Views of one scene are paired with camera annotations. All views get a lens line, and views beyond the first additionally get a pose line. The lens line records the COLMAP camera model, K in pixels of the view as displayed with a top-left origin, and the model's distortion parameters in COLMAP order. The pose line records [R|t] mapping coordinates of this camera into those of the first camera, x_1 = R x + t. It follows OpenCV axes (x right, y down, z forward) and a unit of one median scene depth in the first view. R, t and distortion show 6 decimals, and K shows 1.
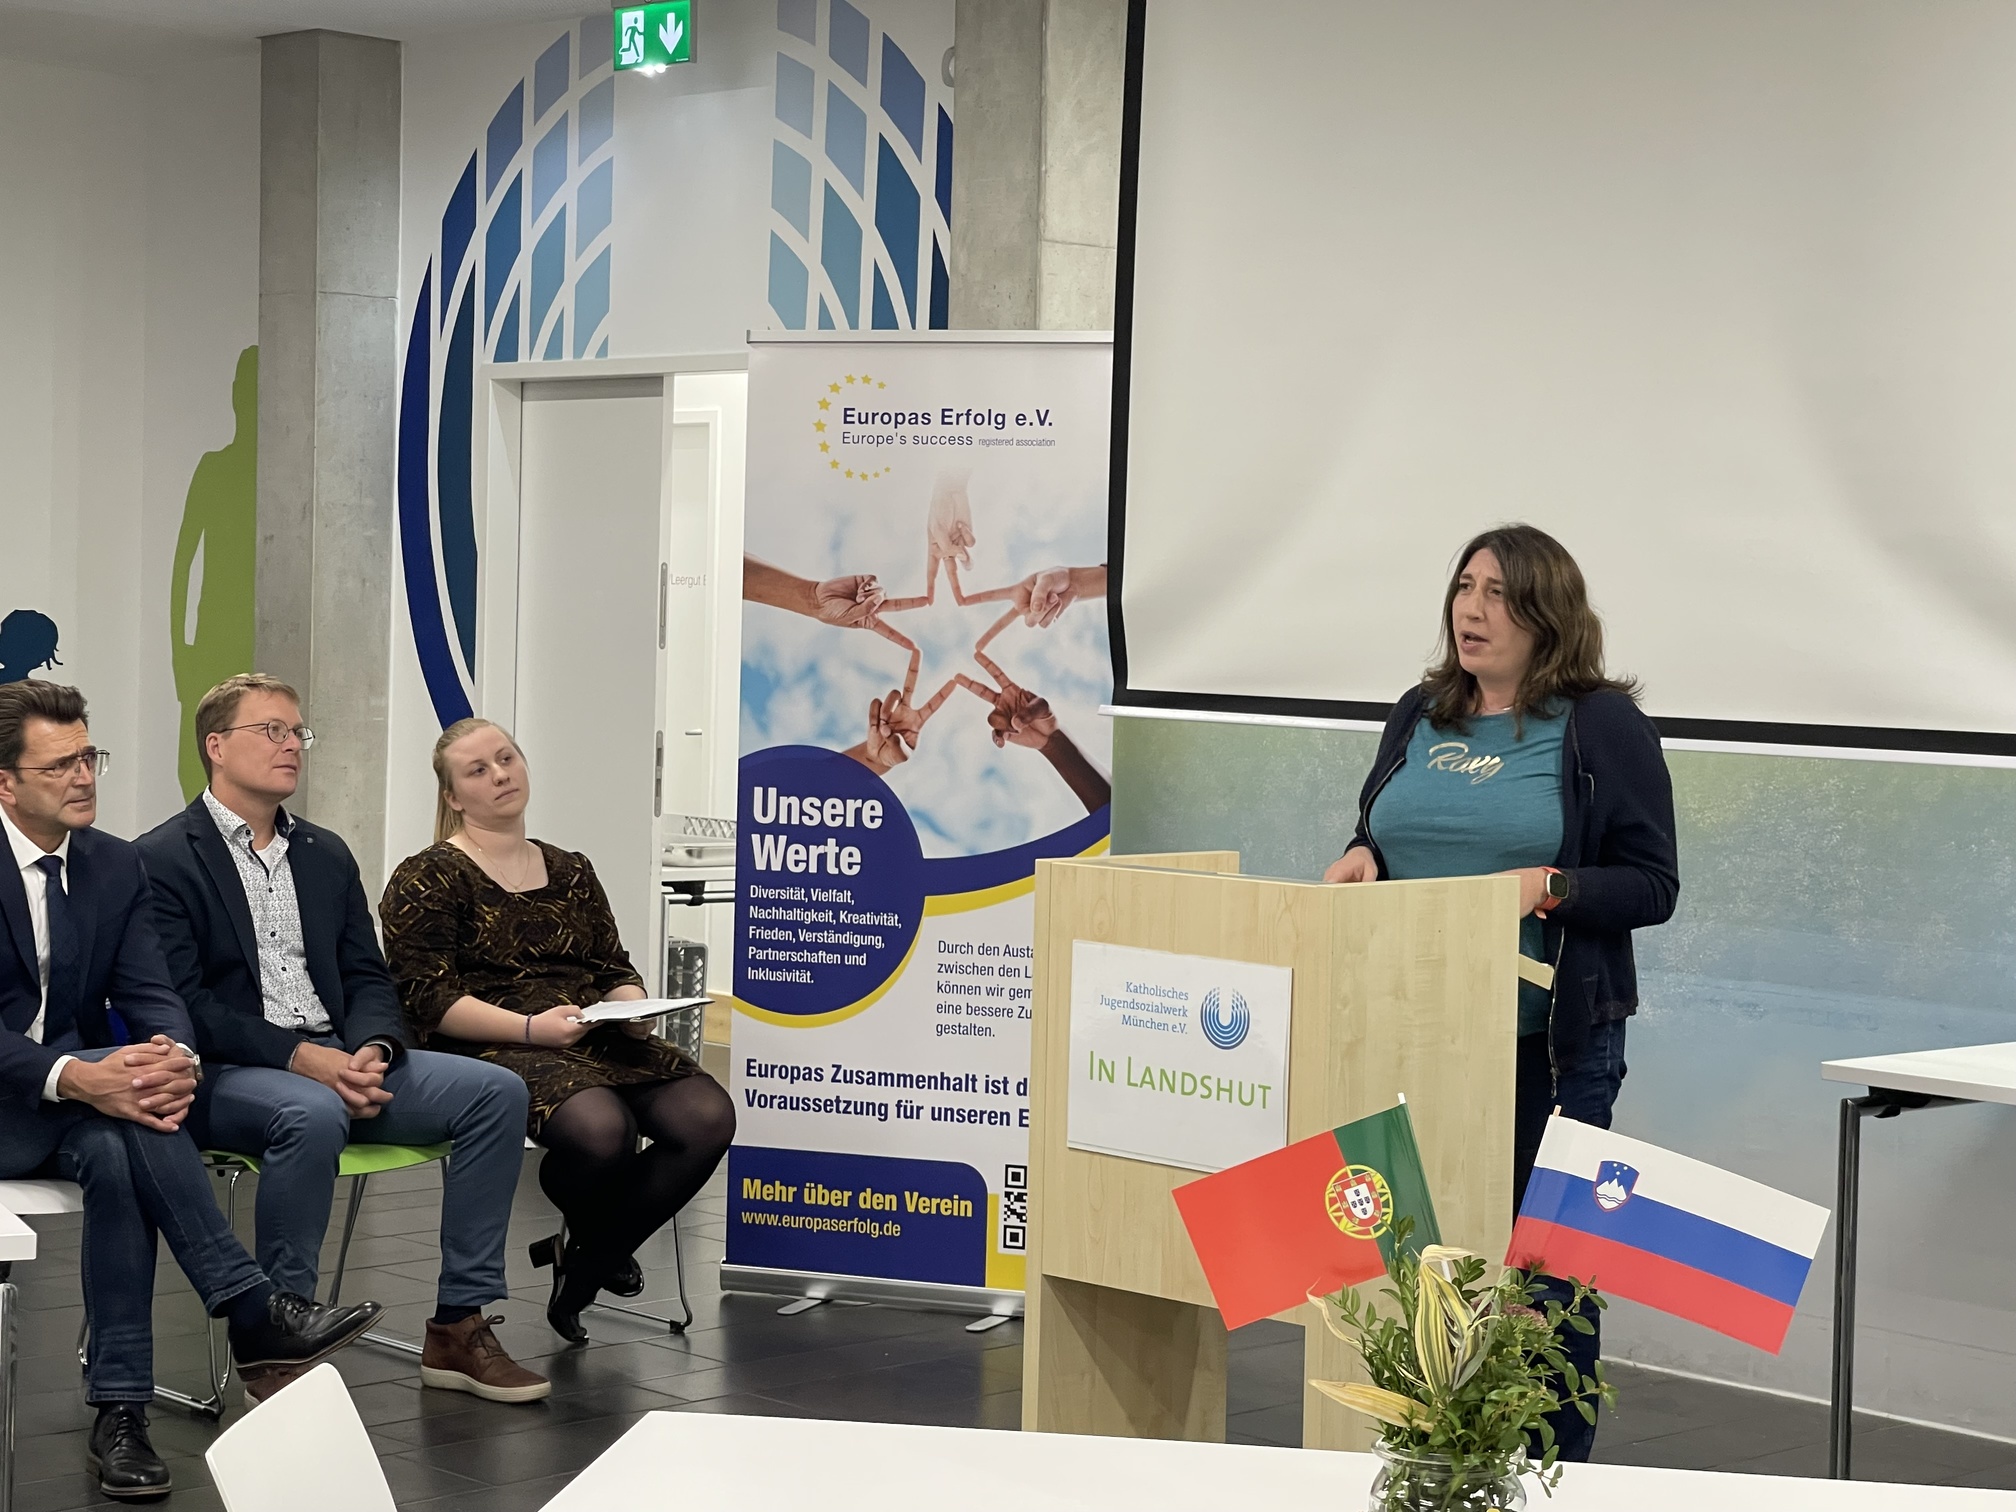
lens RADIAL K [[3782.7, 0, 993.1], [0, 3782.7, 735.7], [0, 0, 1]] dist [0.119397, 0.000000]
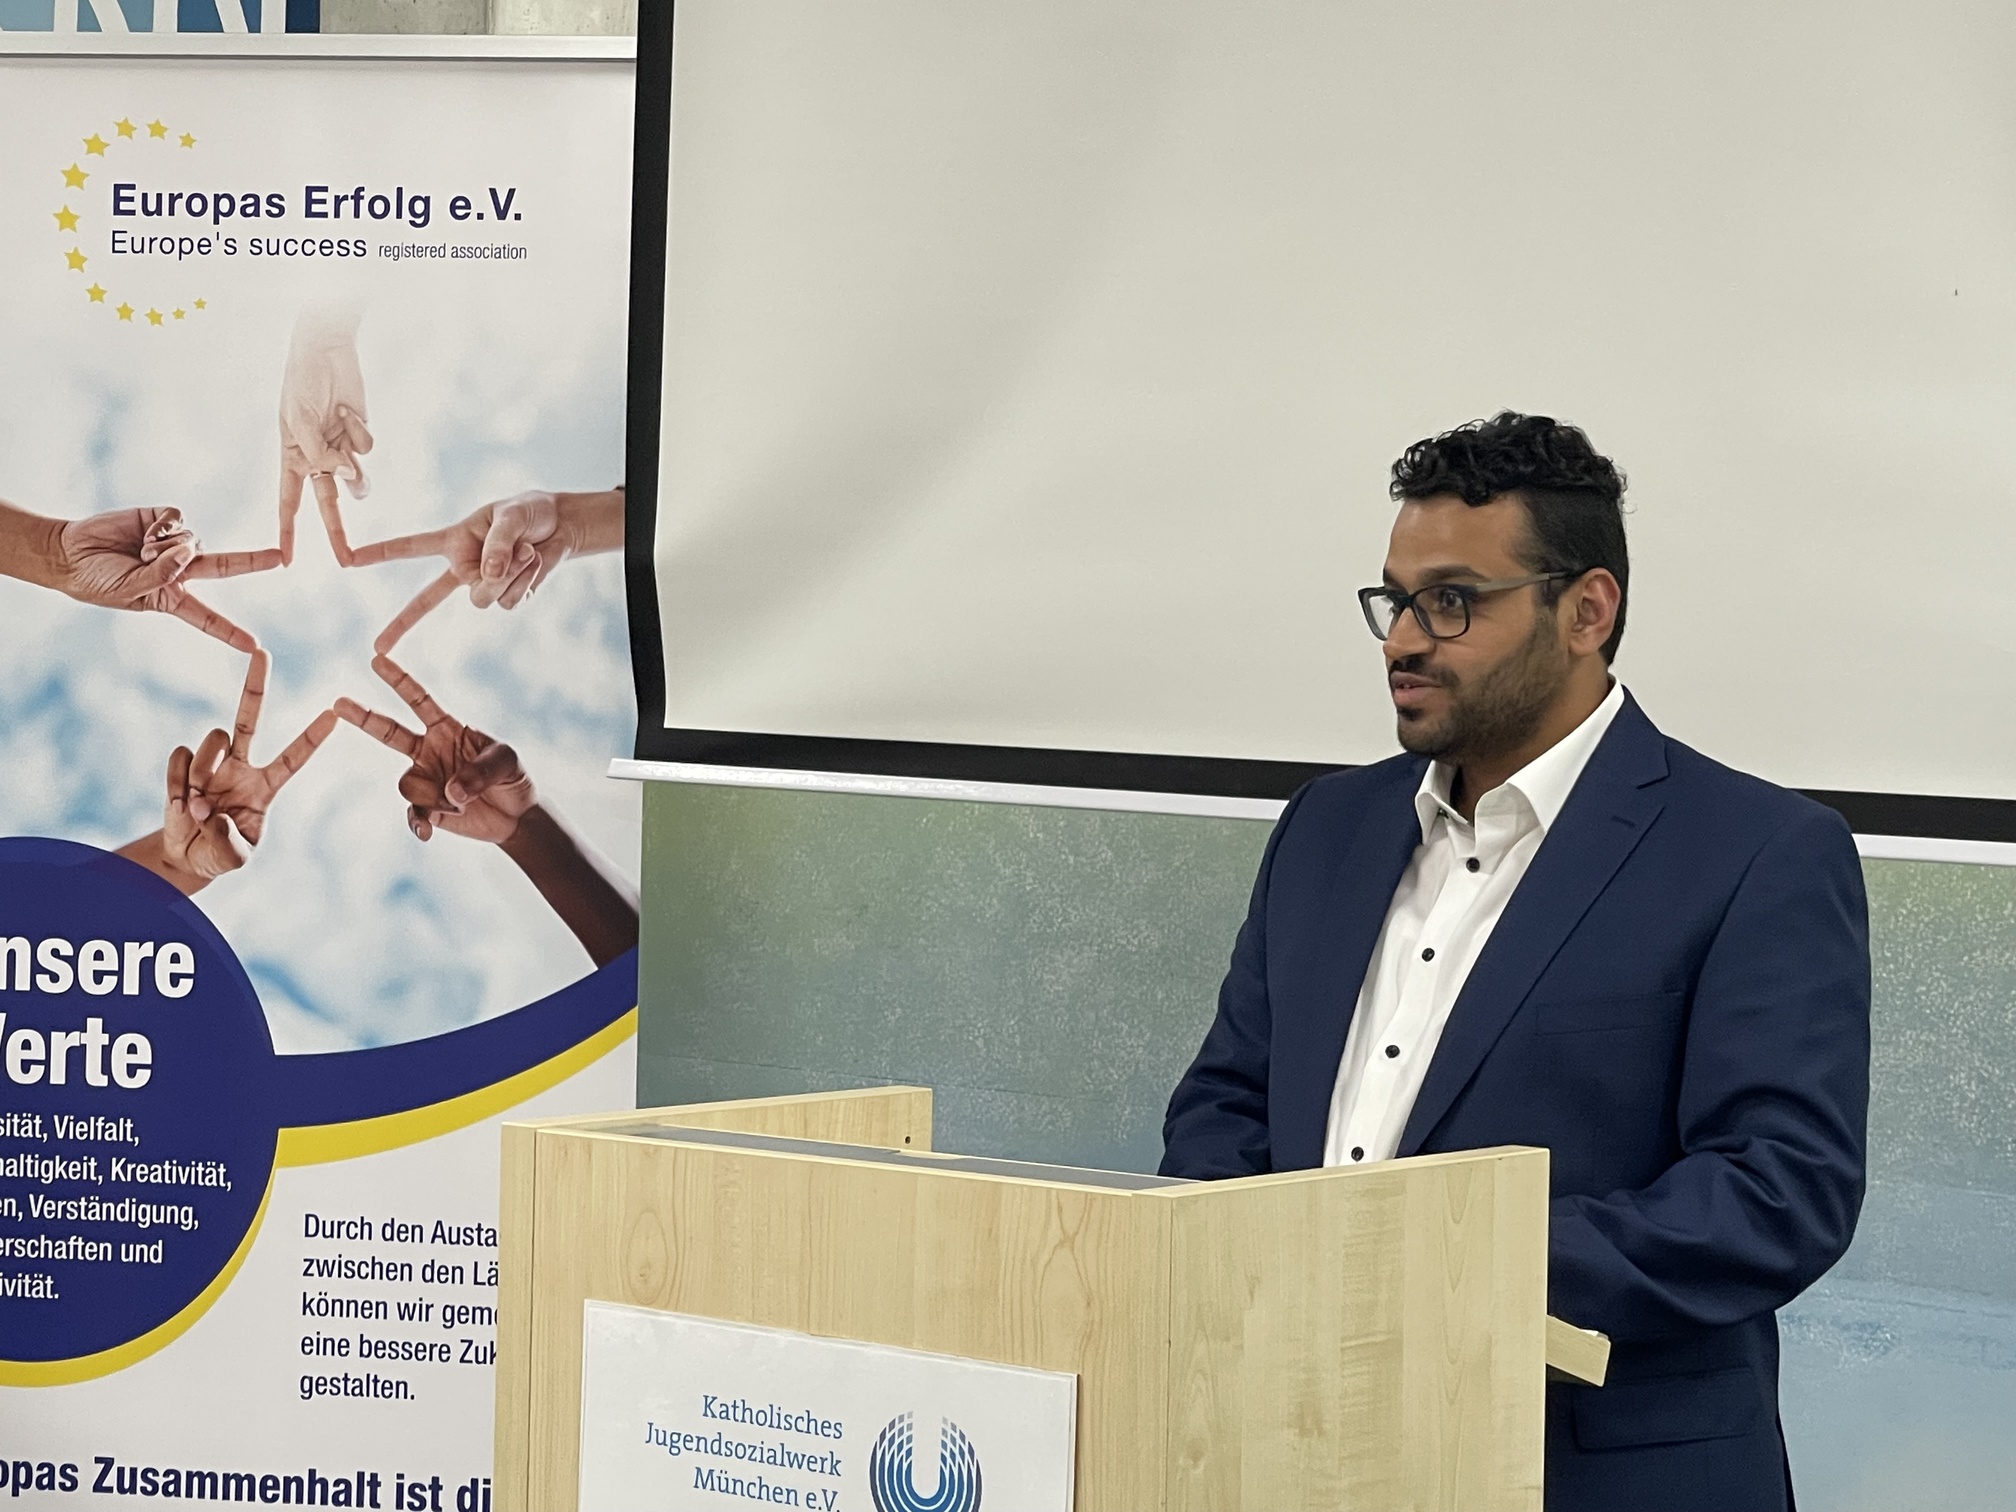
lens RADIAL K [[5620.9, 0, 995.3], [0, 5620.9, 701.9], [0, 0, 1]] dist [0.174544, 0.000000]
pose [[0.994683, -0.005173, 0.102854, 0.000511], [0.006110, 0.999943, -0.008803, -0.008546], [-0.102803, 0.009385, 0.994658, 0.224062]]
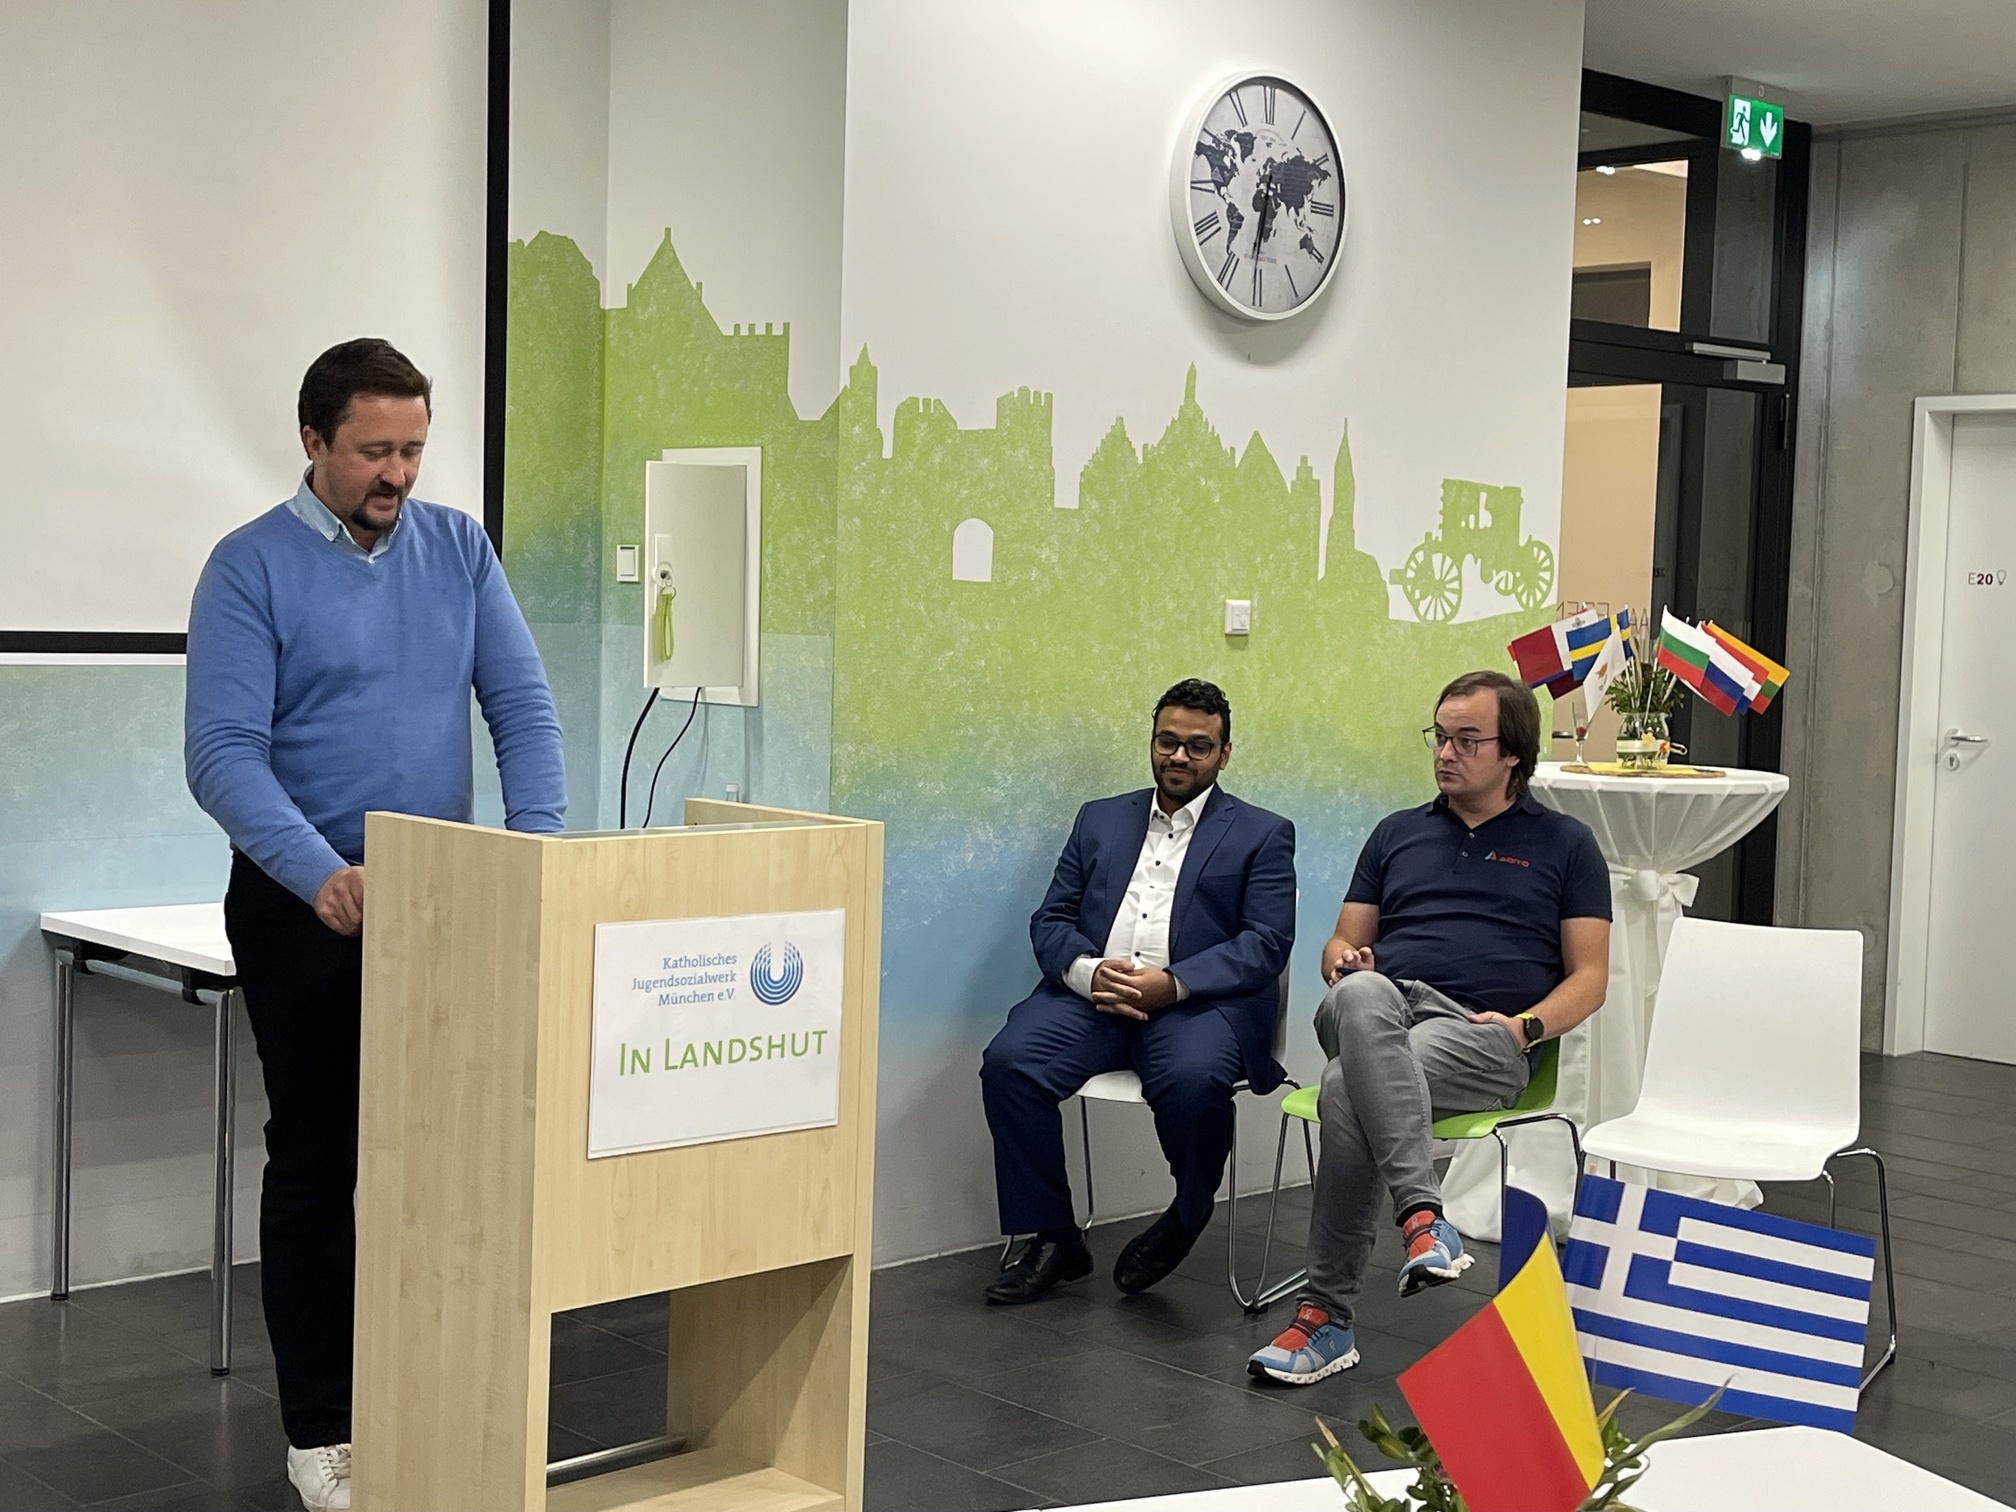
lens RADIAL K [[2802.7, 0, 1011.4], [0, 2802.7, 780.4], [0, 0, 1]] dist [0.115945, 0.000000]
pose [[0.011996, -0.097814, 0.995132, -0.441876], [0.003539, 0.995202, 0.097778, -0.030335], [-0.999922, 0.002349, 0.012284, 0.634983]]
